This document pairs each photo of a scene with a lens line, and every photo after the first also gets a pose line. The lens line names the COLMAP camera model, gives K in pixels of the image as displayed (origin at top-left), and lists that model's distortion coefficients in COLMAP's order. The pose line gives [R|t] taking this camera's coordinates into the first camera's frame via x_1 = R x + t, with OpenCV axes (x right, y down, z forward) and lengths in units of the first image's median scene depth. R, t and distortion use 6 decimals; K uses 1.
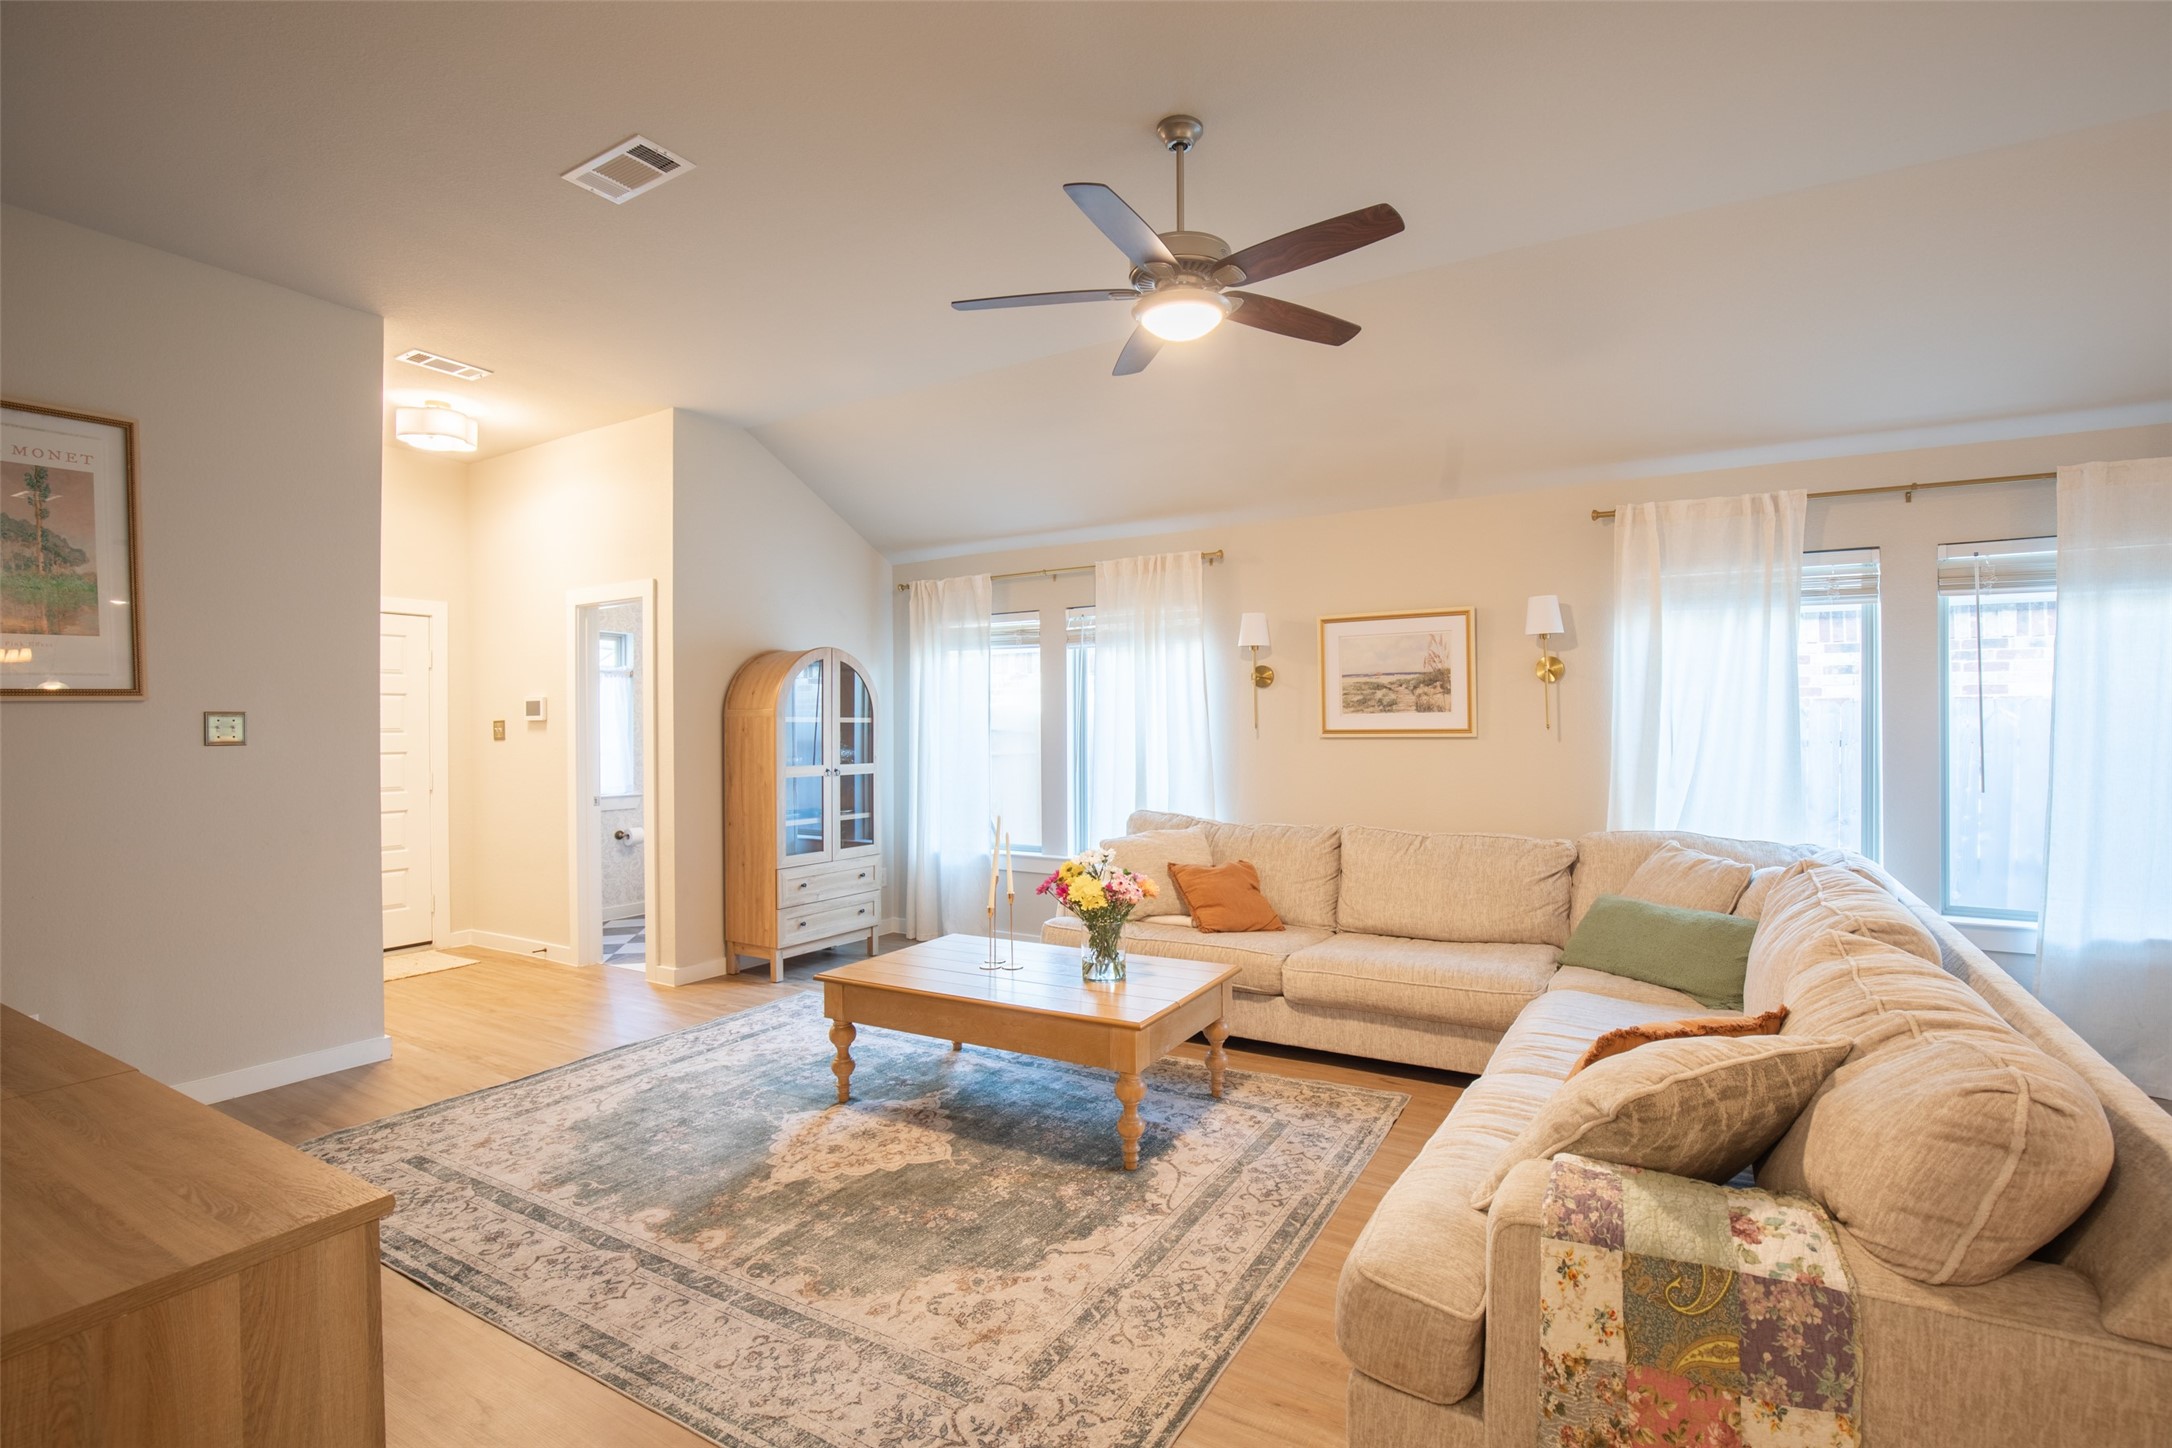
lens RADIAL K [[1023.4, 0, 1086.0], [0, 1023.4, 724.0], [0, 0, 1]] dist [-0.034665, 0.001633]
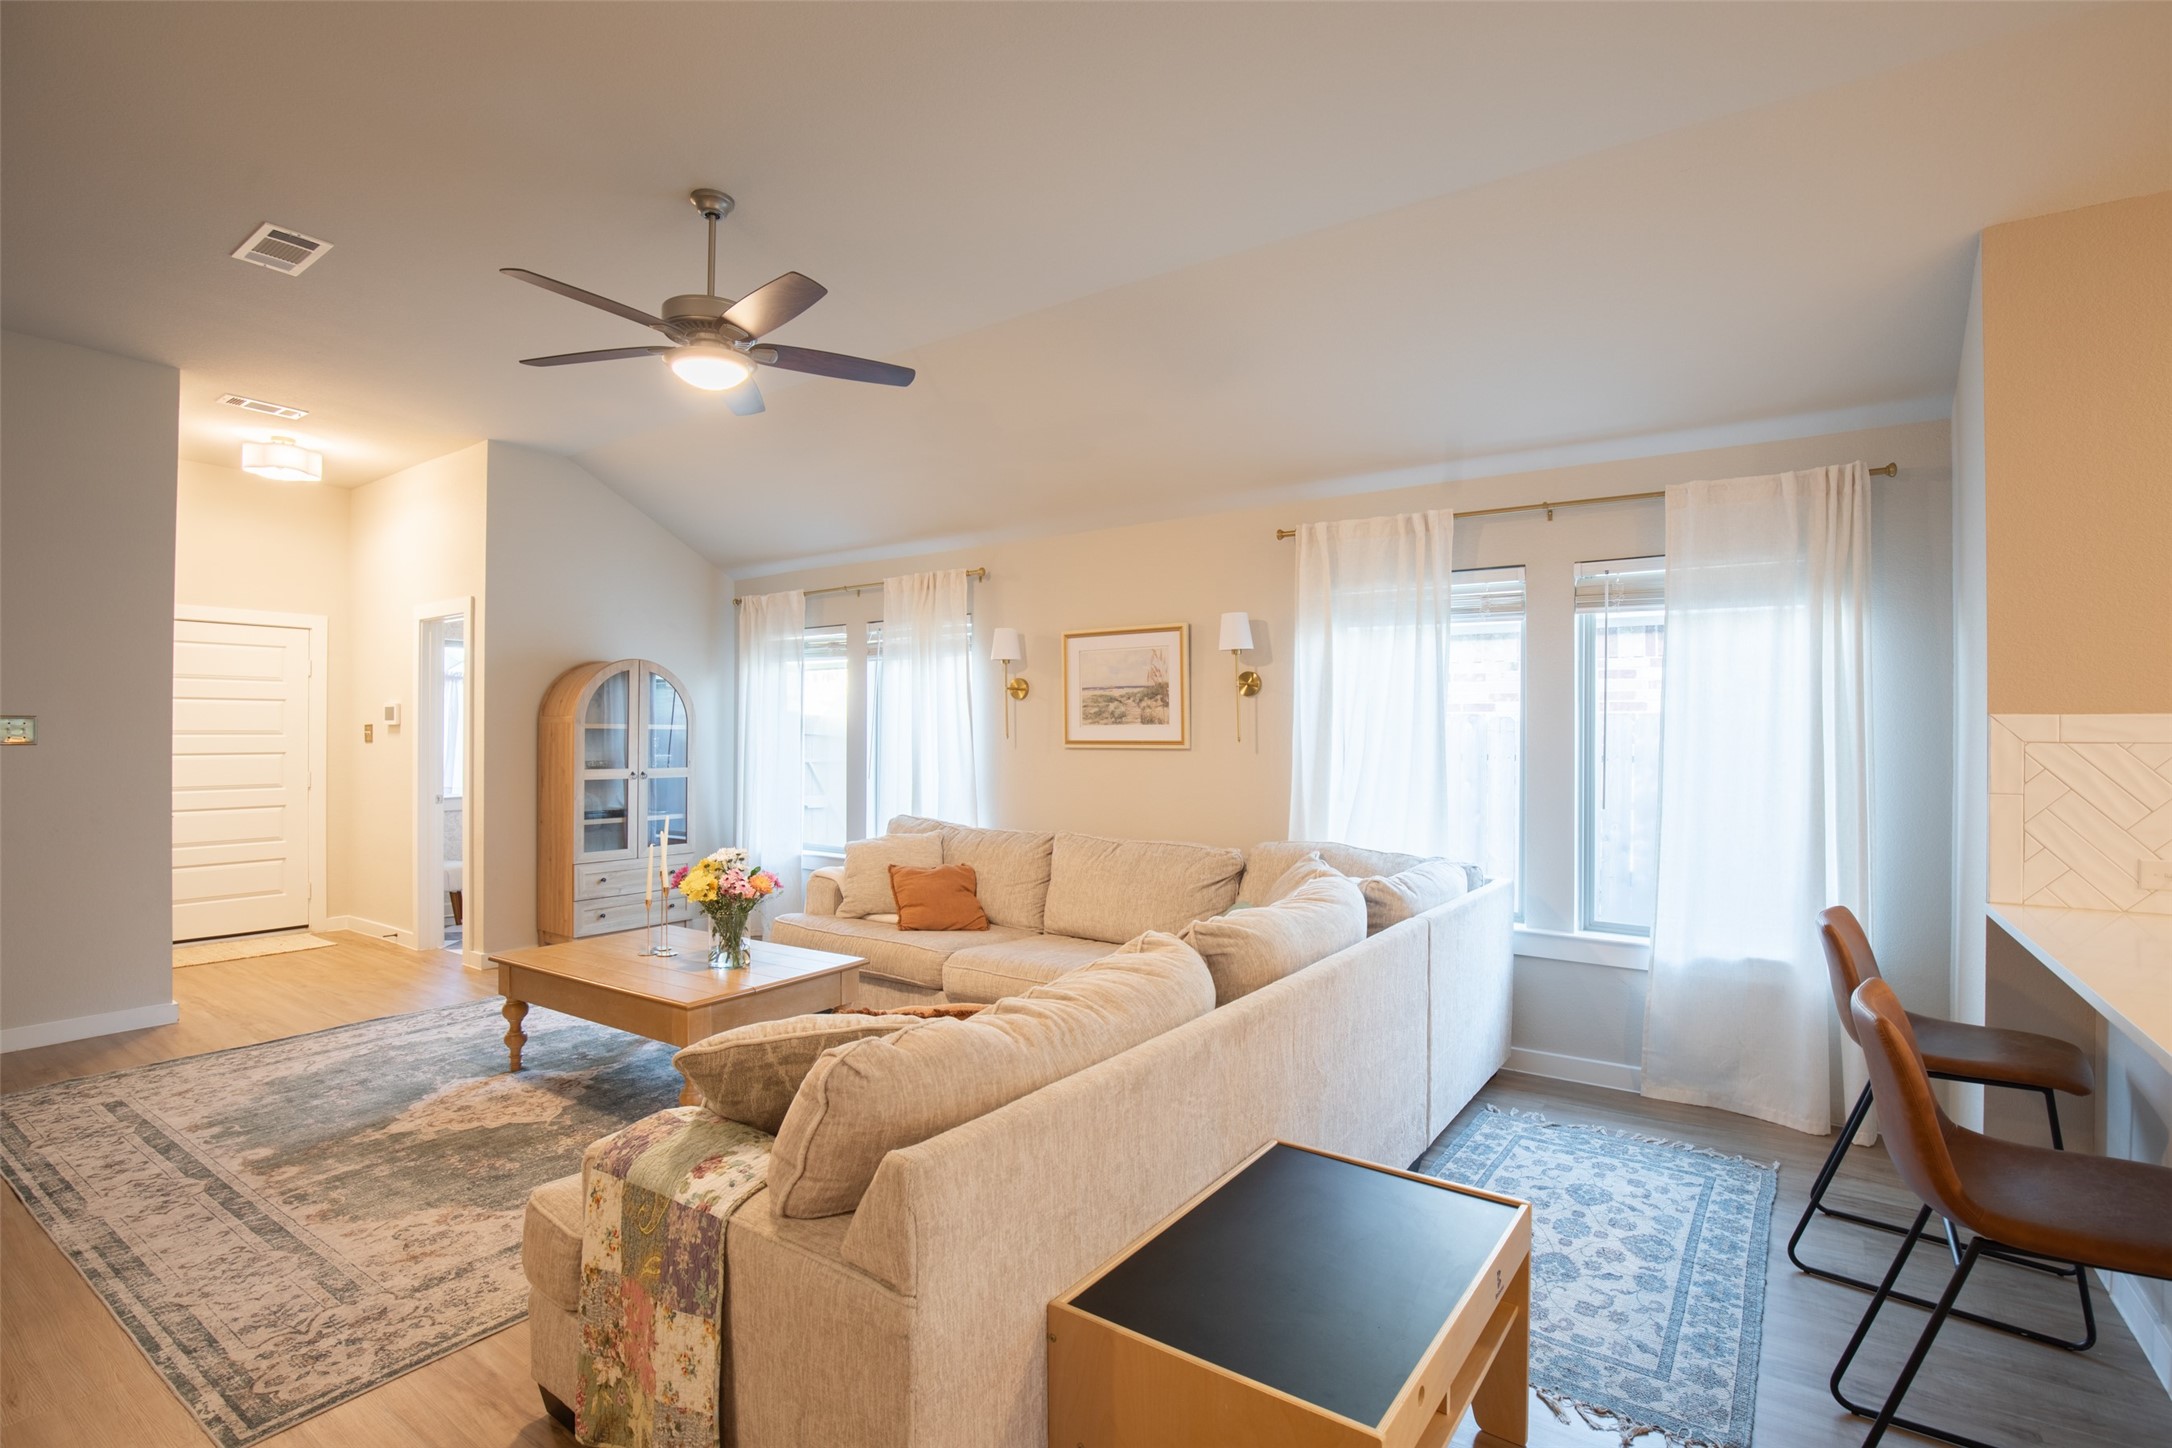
lens RADIAL K [[1033.1, 0, 1086.0], [0, 1033.1, 724.0], [0, 0, 1]] dist [-0.042236, 0.009635]
pose [[0.997678, 0.008460, -0.067585, 0.426307], [-0.008935, 0.999937, -0.006735, -0.005309], [0.067524, 0.007323, 0.997691, -0.064077]]
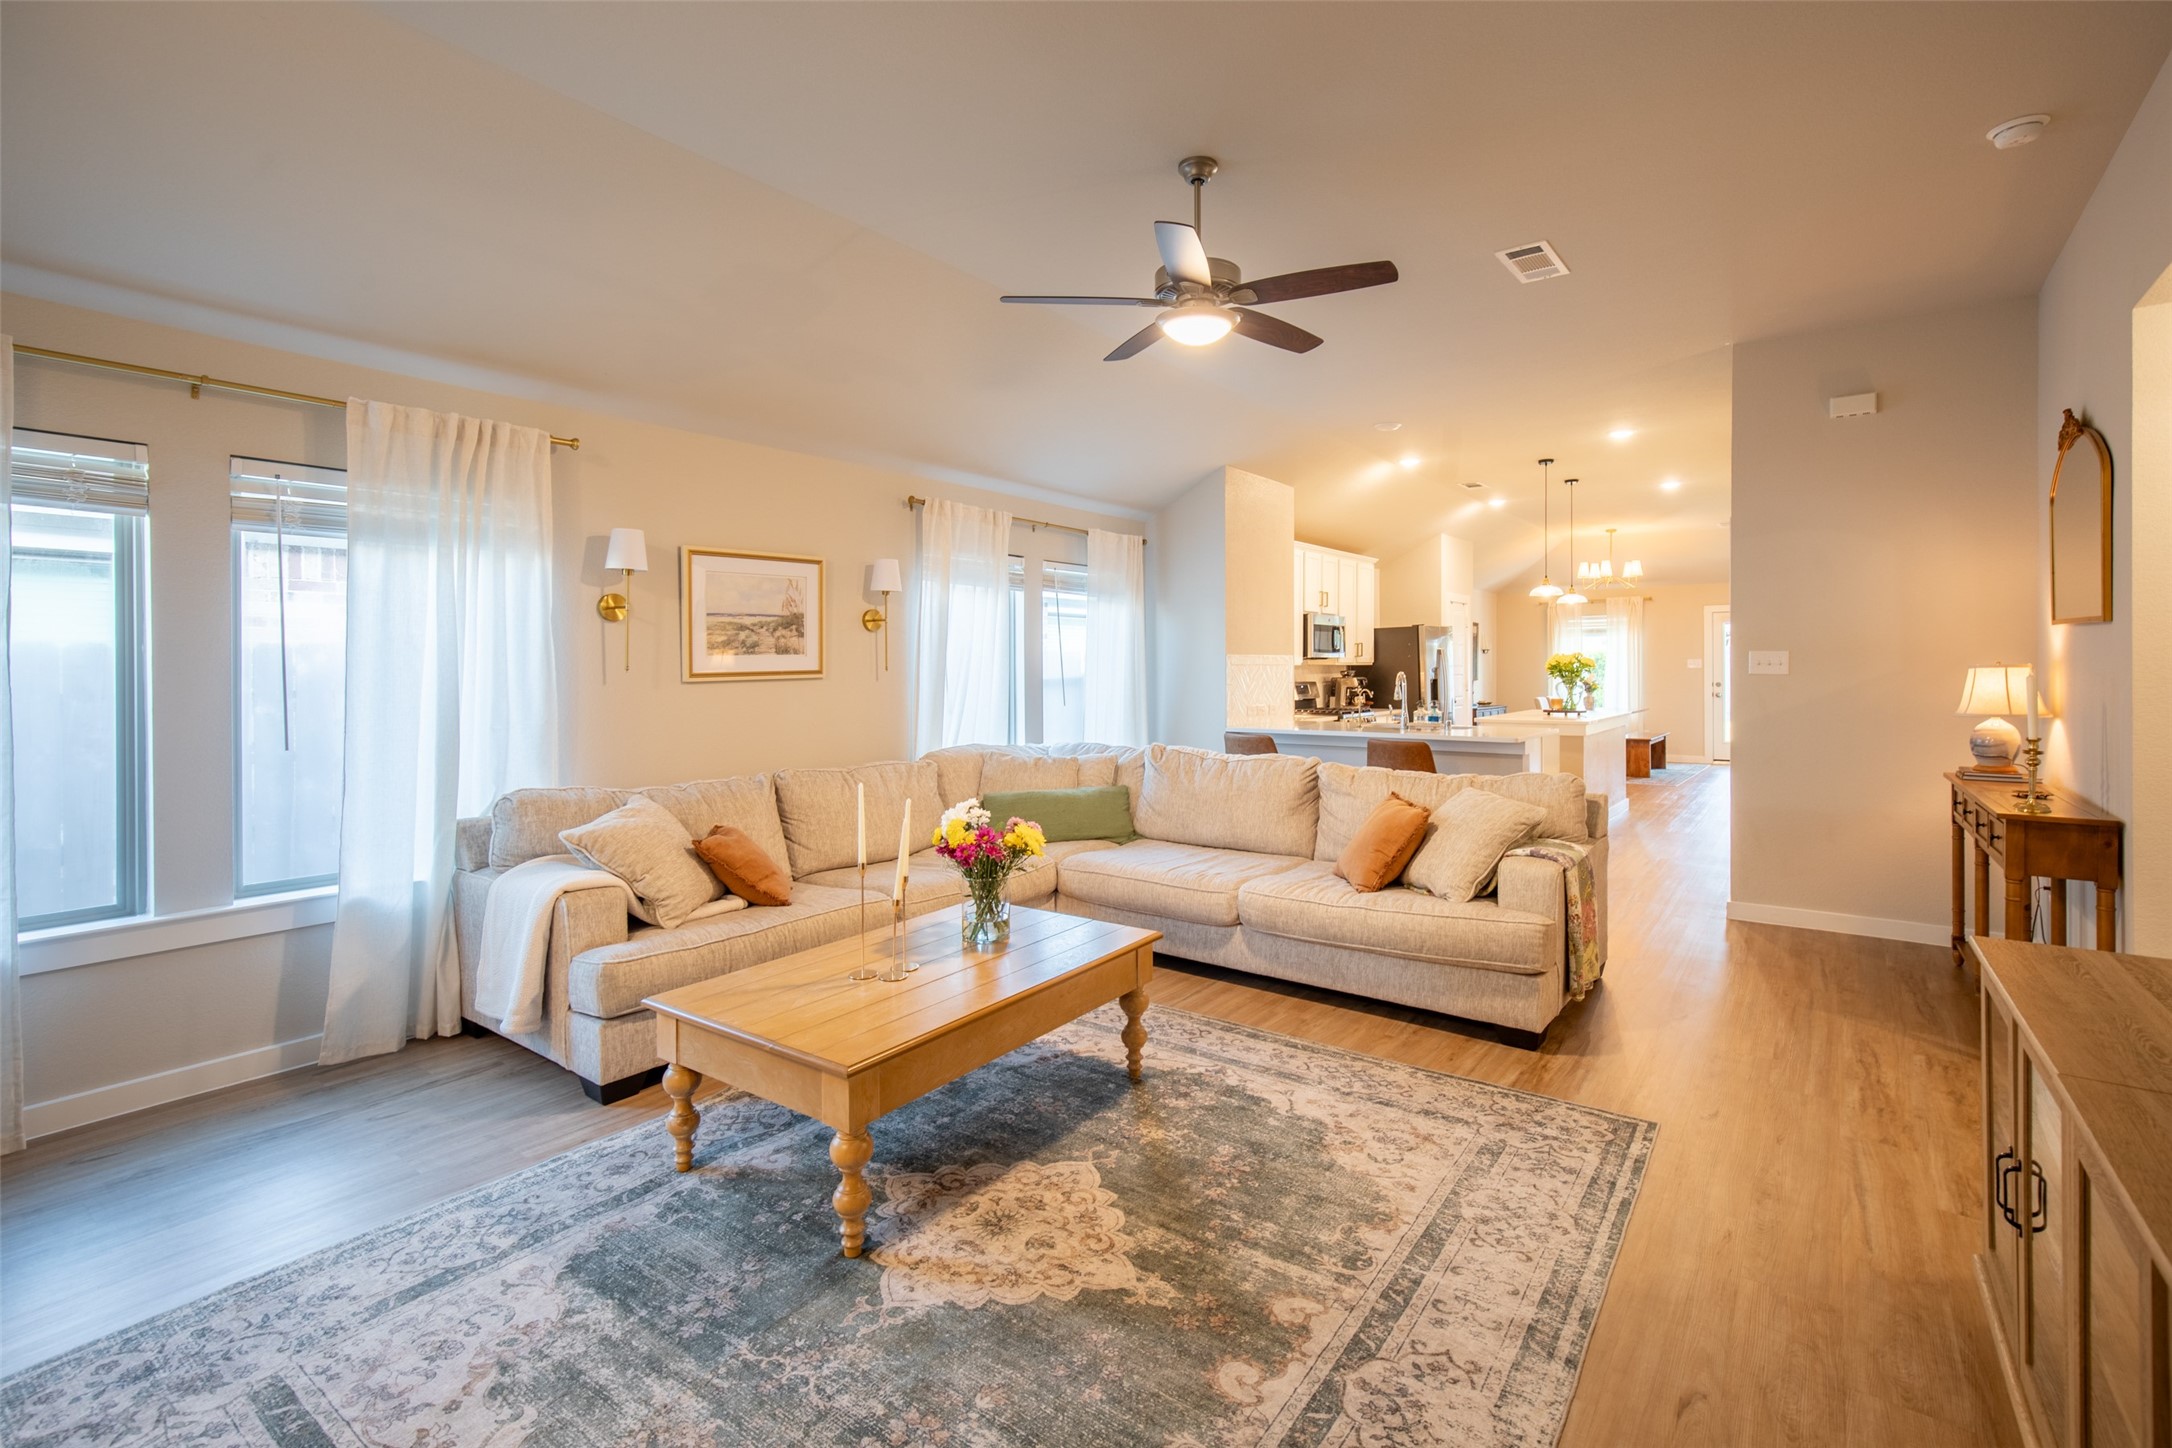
lens RADIAL K [[991.2, 0, 1116.0], [0, 991.2, 662.6], [0, 0, 1]] dist [0.003109, 0.000838]
pose [[0.077215, 0.006012, 0.996996, -0.795751], [-0.000208, 0.999982, -0.006014, 0.003118], [-0.997014, 0.000257, 0.077215, 0.737923]]
